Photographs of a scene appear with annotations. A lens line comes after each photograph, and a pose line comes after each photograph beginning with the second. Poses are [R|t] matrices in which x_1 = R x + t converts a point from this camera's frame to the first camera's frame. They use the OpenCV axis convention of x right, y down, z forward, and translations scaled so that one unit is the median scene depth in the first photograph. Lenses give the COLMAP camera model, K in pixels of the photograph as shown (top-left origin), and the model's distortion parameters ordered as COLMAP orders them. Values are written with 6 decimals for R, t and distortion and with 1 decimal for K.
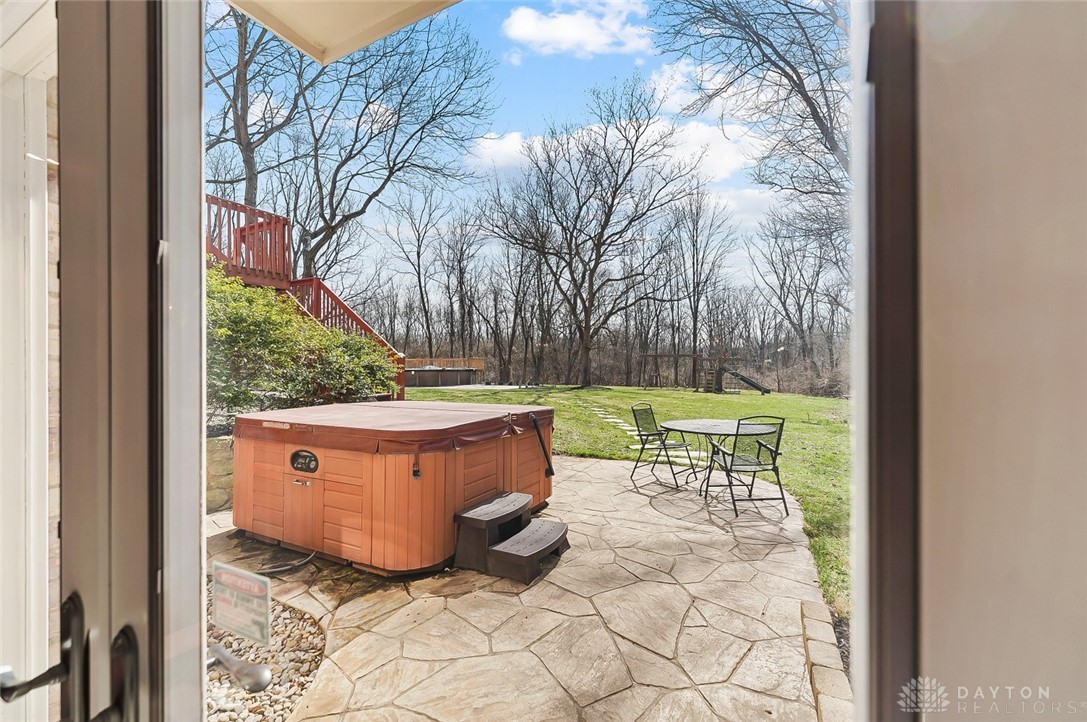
lens RADIAL K [[442.7, 0, 543.3], [0, 442.7, 363.5], [0, 0, 1]] dist [0.003107, 0.000184]
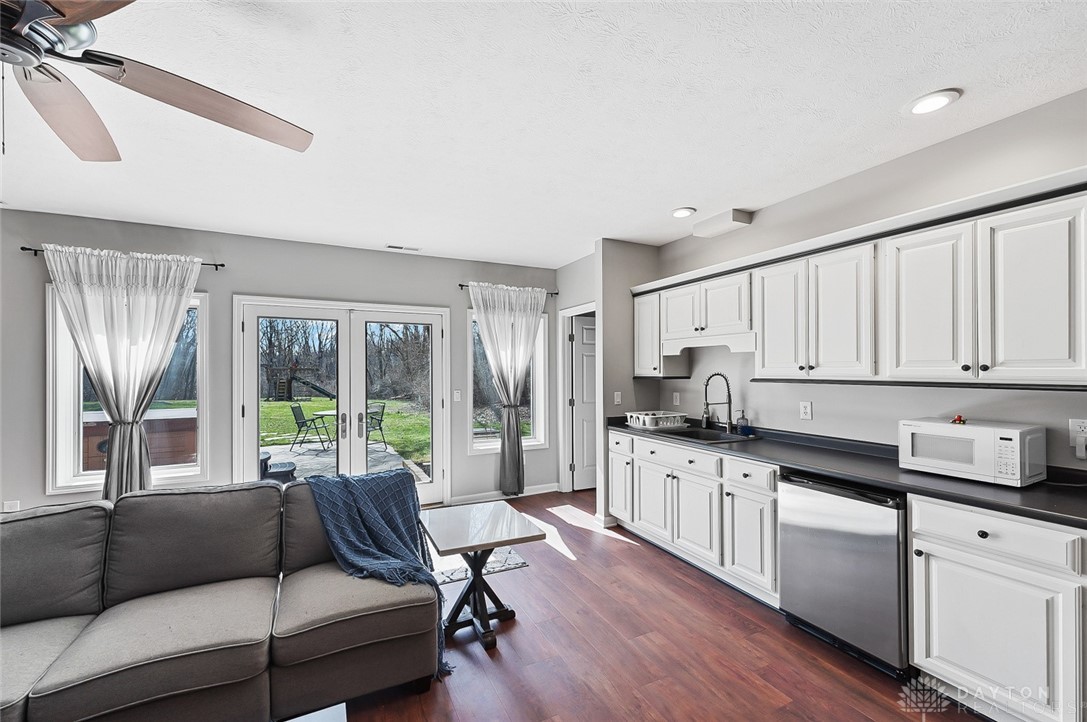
lens RADIAL K [[442.7, 0, 543.3], [0, 442.7, 363.5], [0, 0, 1]] dist [0.003107, 0.000184]
pose [[0.591351, 0.012715, 0.806314, -0.105001], [0.001915, 0.999851, -0.017172, -0.004276], [-0.806412, 0.011699, 0.591239, -0.126238]]
